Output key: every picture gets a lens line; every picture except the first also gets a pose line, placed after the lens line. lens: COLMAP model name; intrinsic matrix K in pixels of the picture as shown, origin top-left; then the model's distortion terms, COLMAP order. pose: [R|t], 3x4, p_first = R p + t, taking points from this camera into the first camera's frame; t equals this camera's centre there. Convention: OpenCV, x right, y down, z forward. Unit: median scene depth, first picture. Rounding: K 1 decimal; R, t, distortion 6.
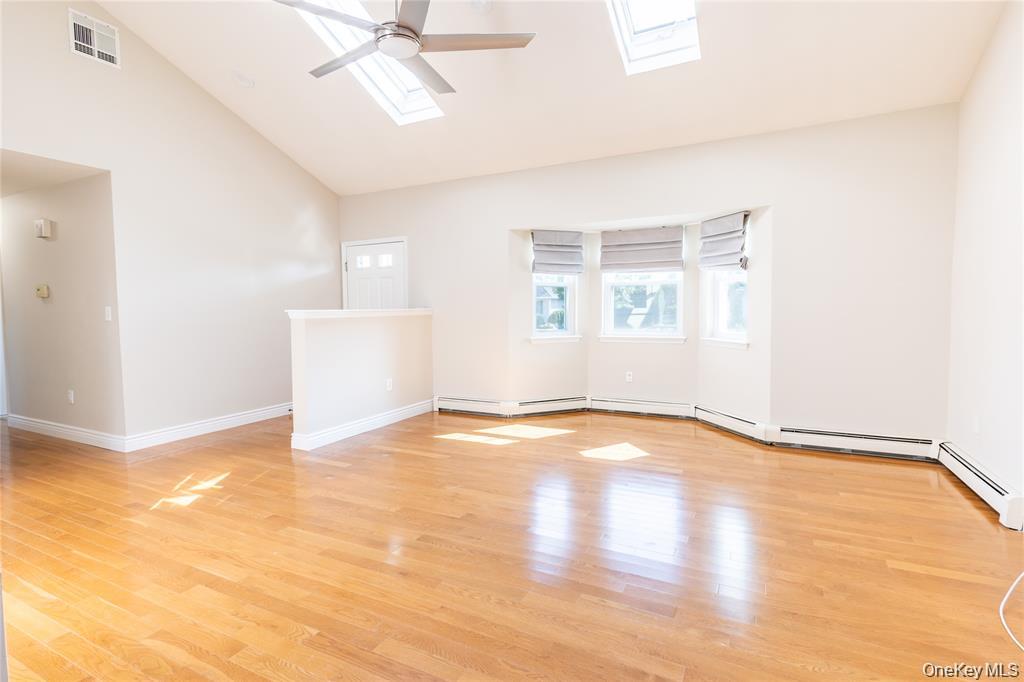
lens RADIAL K [[473.6, 0, 505.8], [0, 473.6, 335.4], [0, 0, 1]] dist [0.001154, 0.000248]
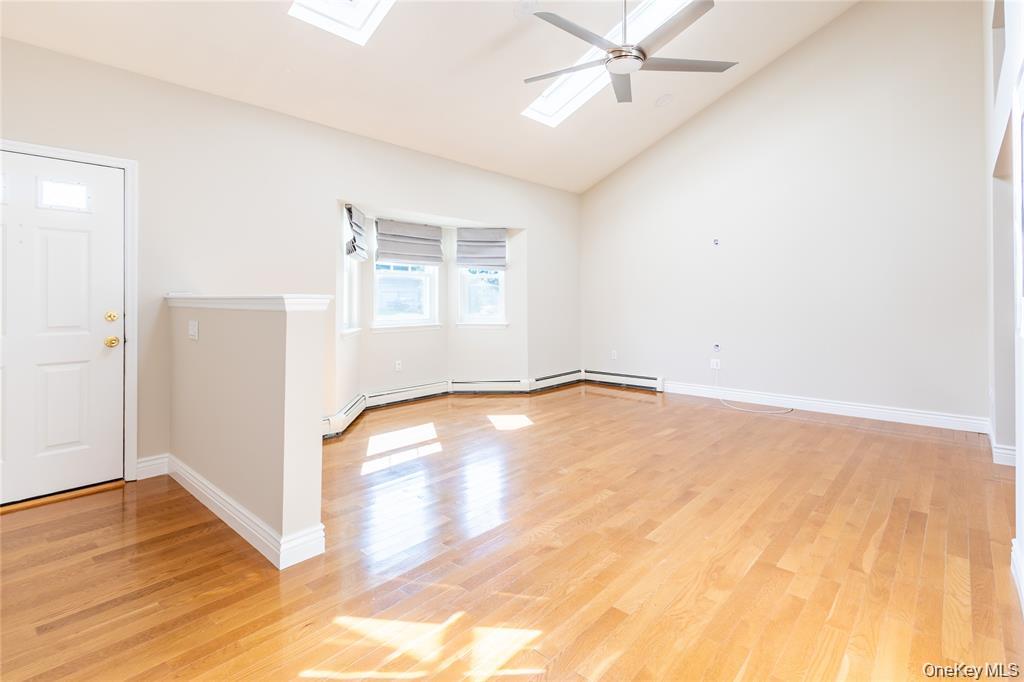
lens RADIAL K [[505.4, 0, 510.5], [0, 505.4, 295.9], [0, 0, 1]] dist [0.002948, 0.000308]
pose [[0.258746, 0.013485, 0.965851, -0.920688], [0.053147, 0.998189, -0.028174, -0.023251], [-0.964482, 0.058622, 0.257561, 0.618407]]
